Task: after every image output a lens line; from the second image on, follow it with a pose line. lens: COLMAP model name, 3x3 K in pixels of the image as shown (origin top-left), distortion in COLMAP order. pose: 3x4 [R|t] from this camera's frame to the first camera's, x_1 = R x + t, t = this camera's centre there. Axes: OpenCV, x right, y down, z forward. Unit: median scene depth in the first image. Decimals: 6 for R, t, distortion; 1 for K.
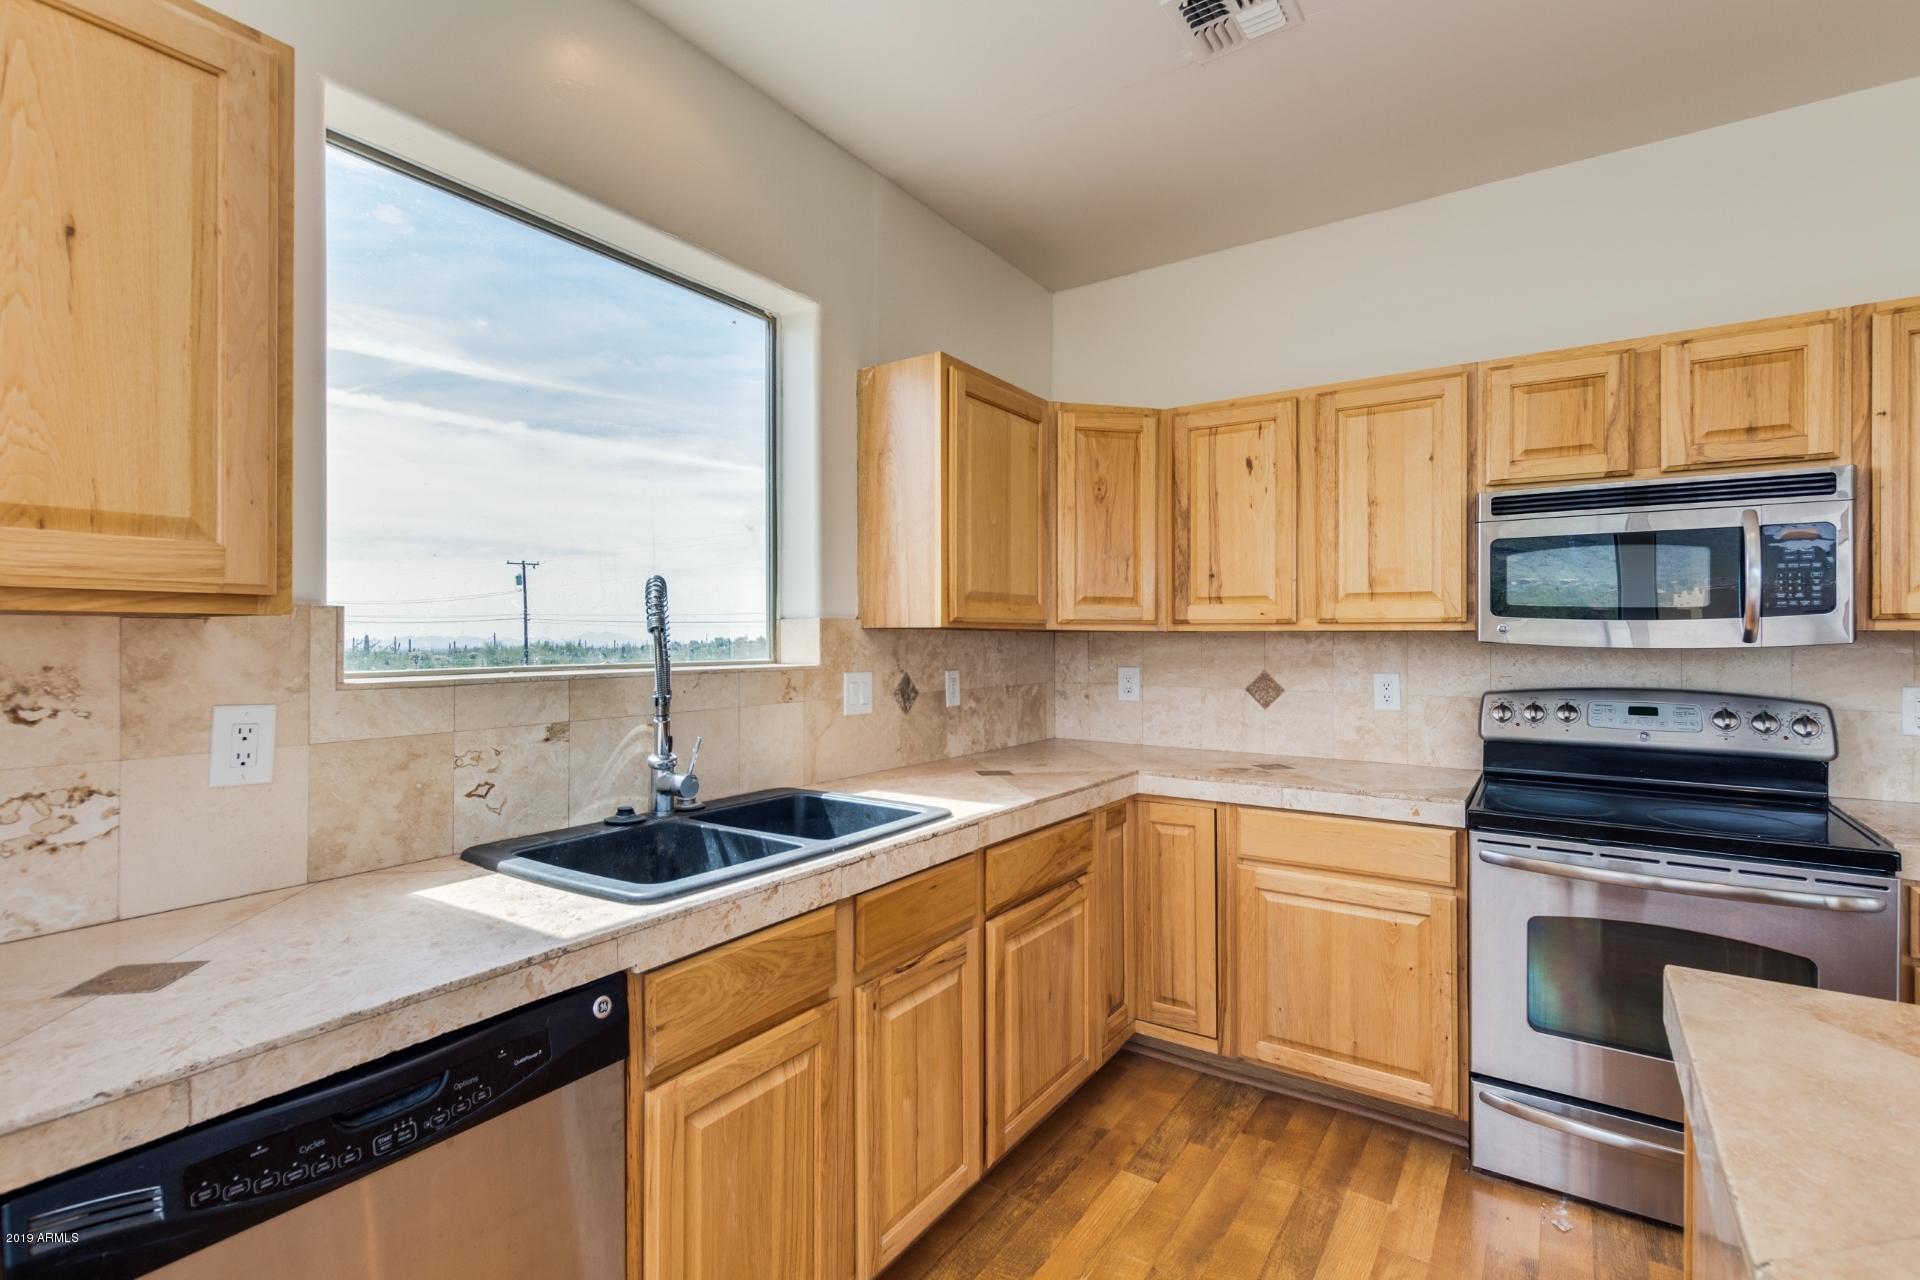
lens RADIAL K [[878.0, 0, 954.6], [0, 878.0, 637.1], [0, 0, 1]] dist [0.002058, -0.001124]
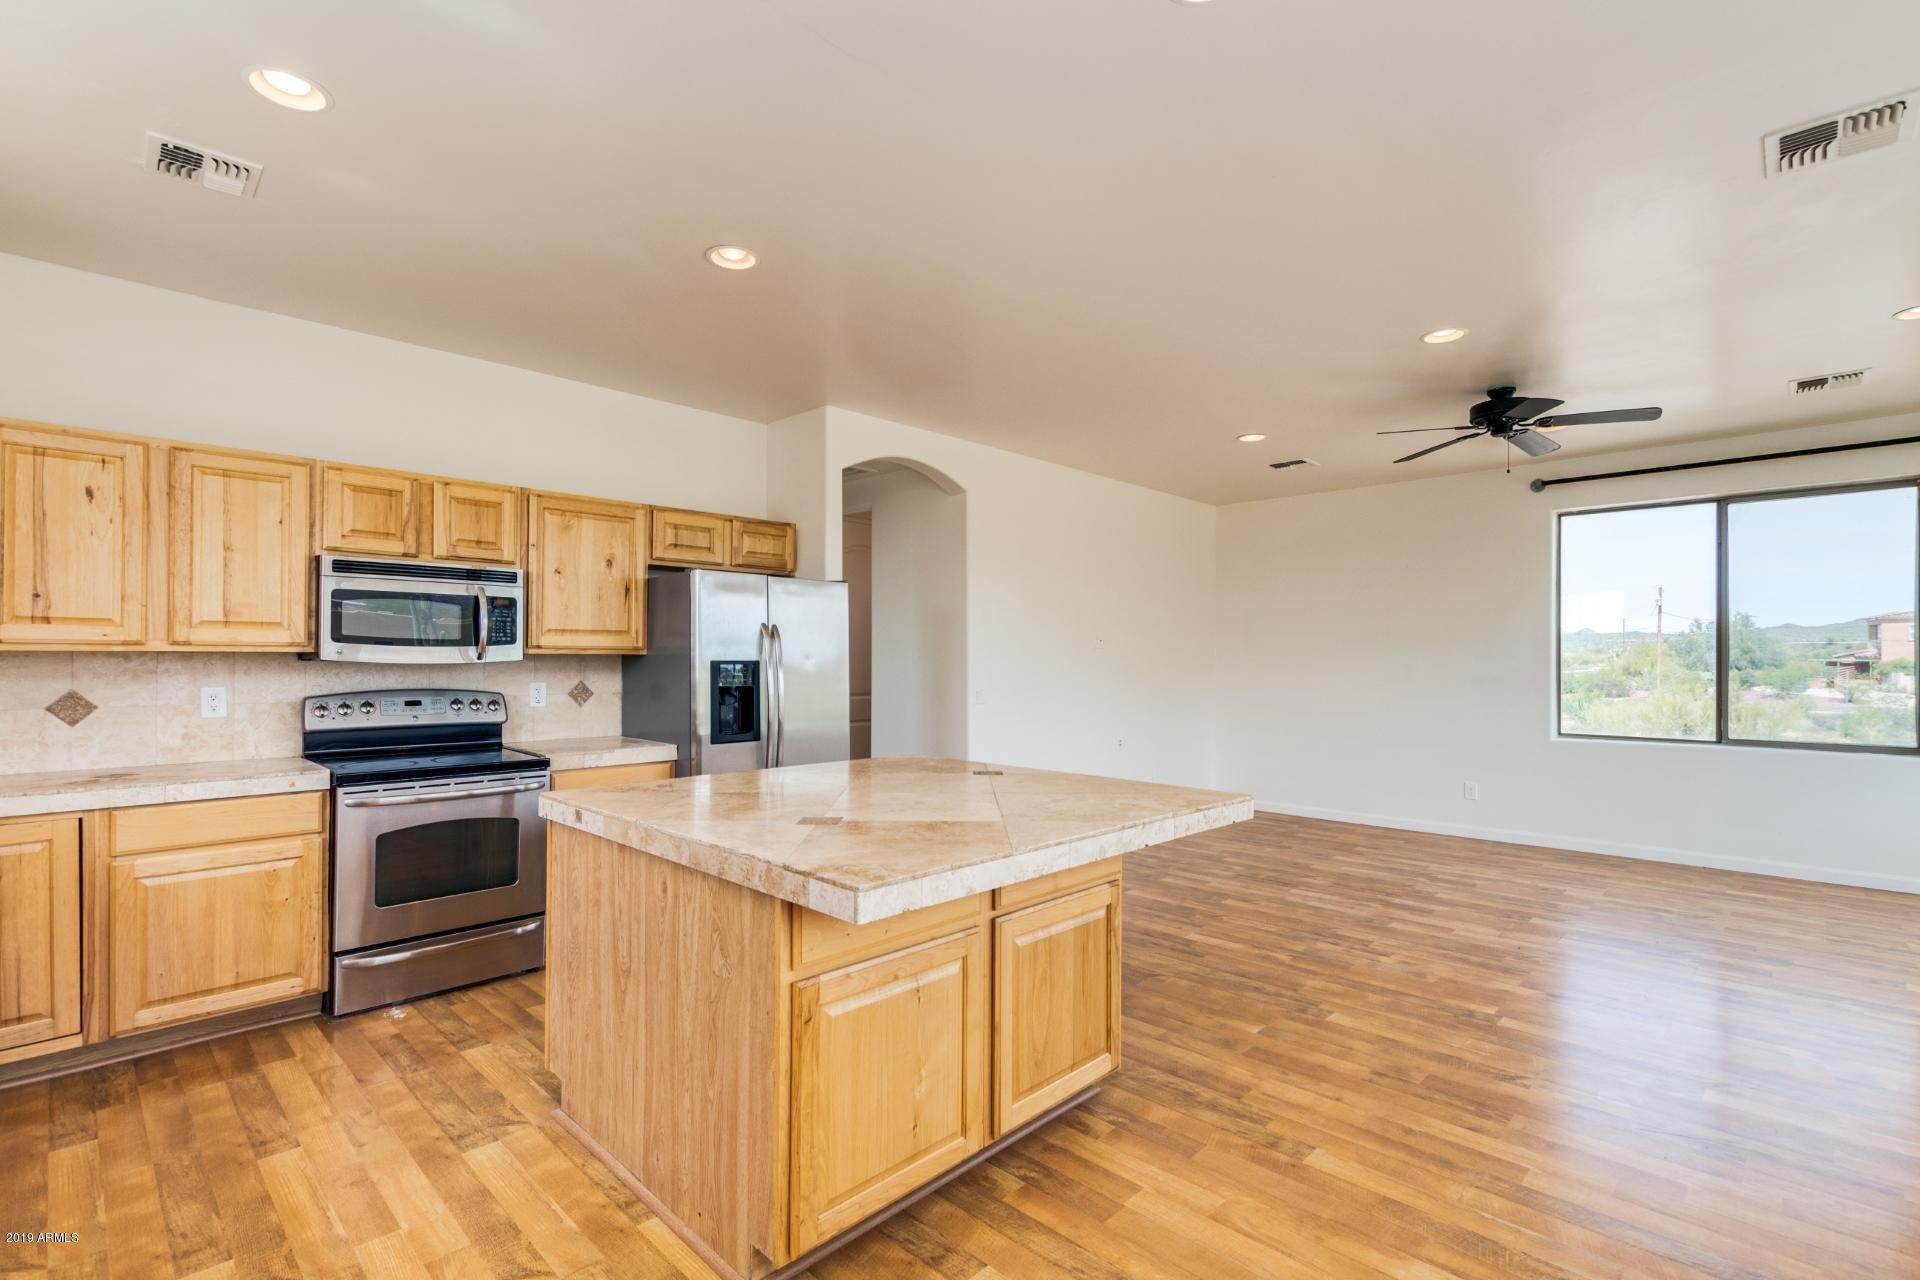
lens RADIAL K [[878.0, 0, 967.5], [0, 878.0, 643.8], [0, 0, 1]] dist [0.002058, -0.001124]
pose [[0.171690, 0.014854, 0.985039, -0.610858], [-0.002041, 0.999890, -0.014722, -0.002403], [-0.985149, 0.000517, 0.171702, -0.262095]]
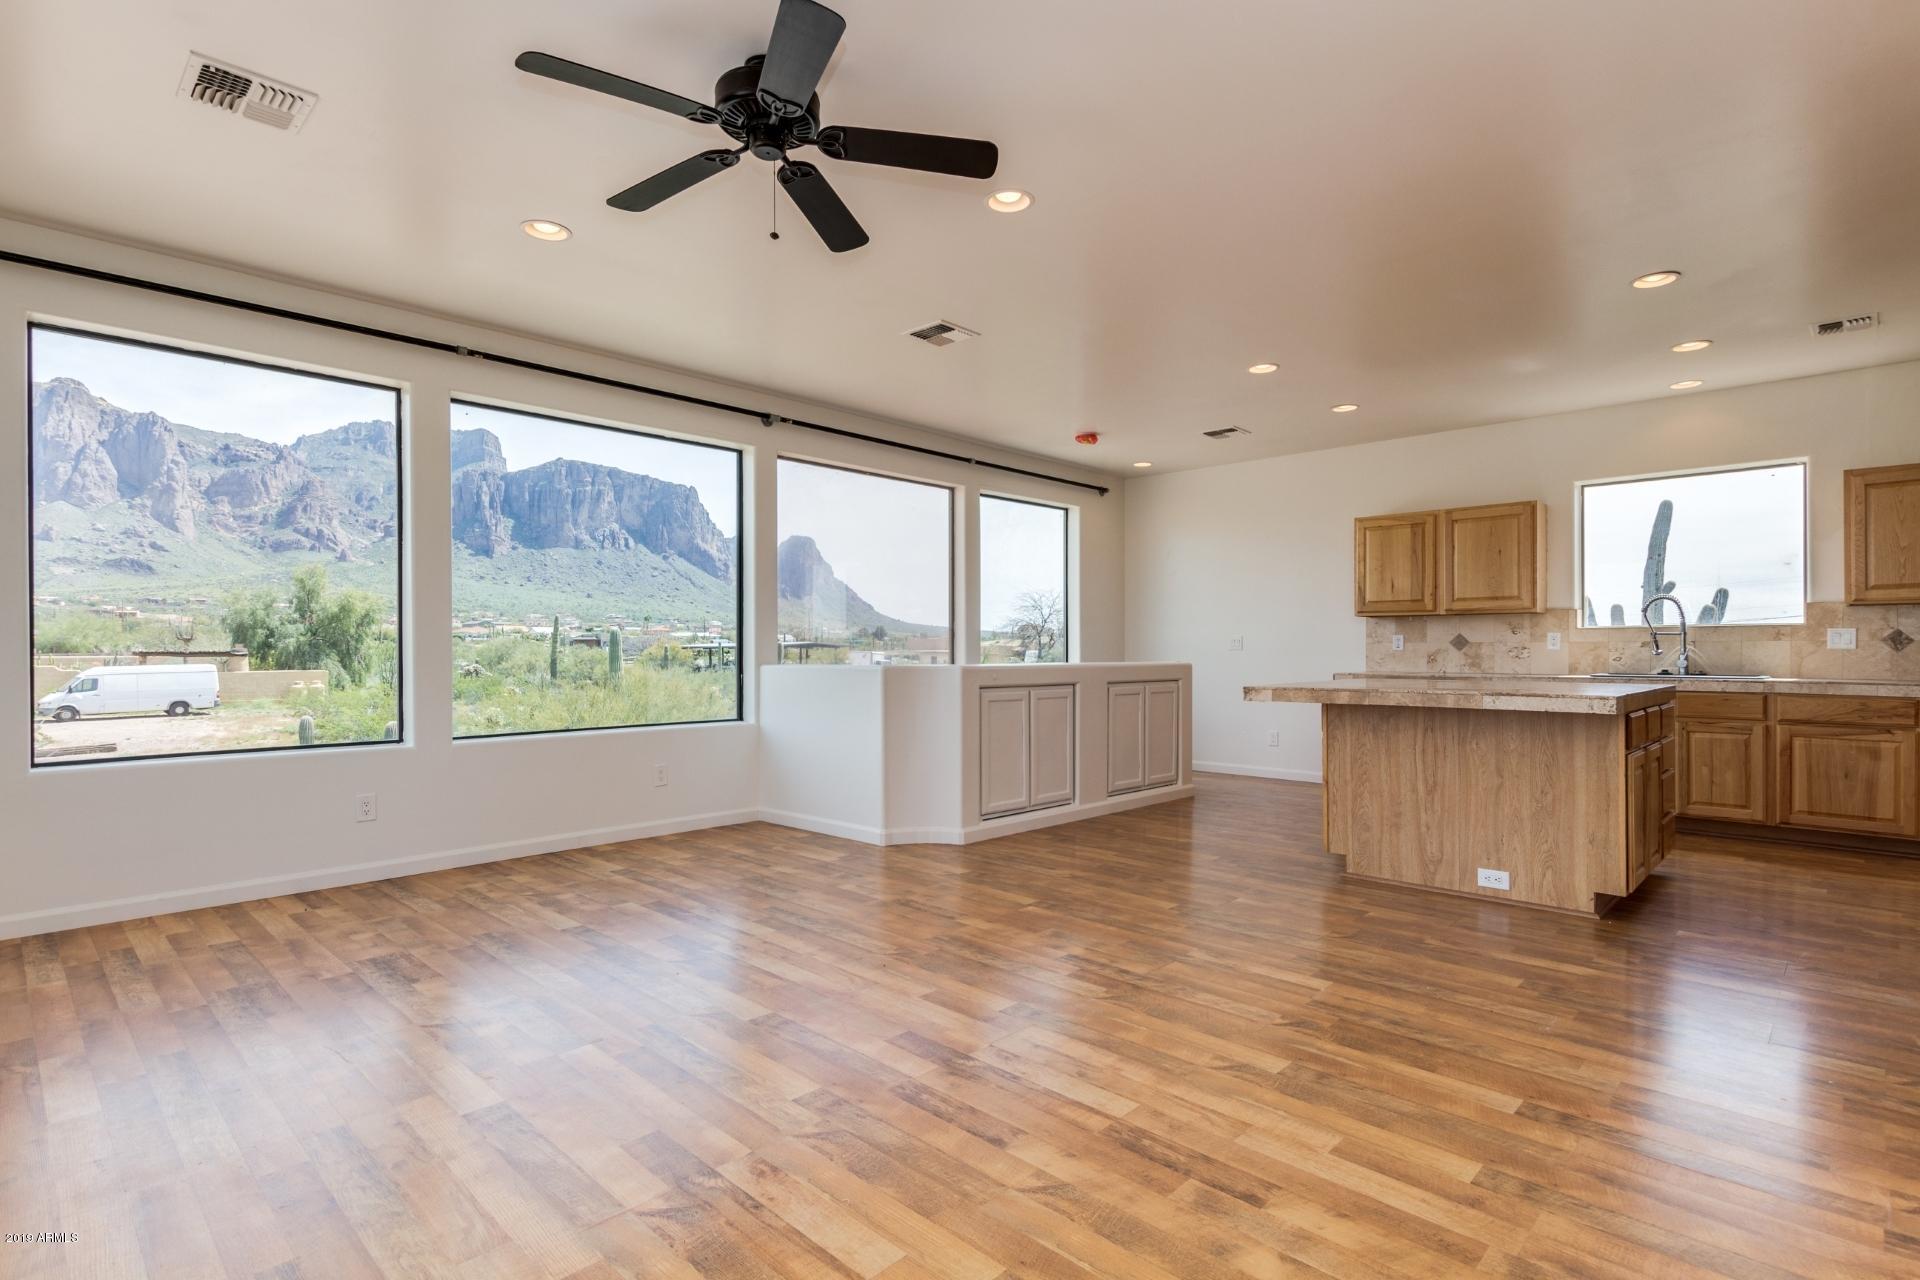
lens RADIAL K [[947.4, 0, 959.1], [0, 947.4, 646.4], [0, 0, 1]] dist [0.009936, -0.000165]
pose [[-0.169828, -0.004387, -0.985464, 2.540788], [0.001749, 0.999987, -0.004753, 0.094098], [0.985472, -0.002531, -0.169818, -0.666549]]
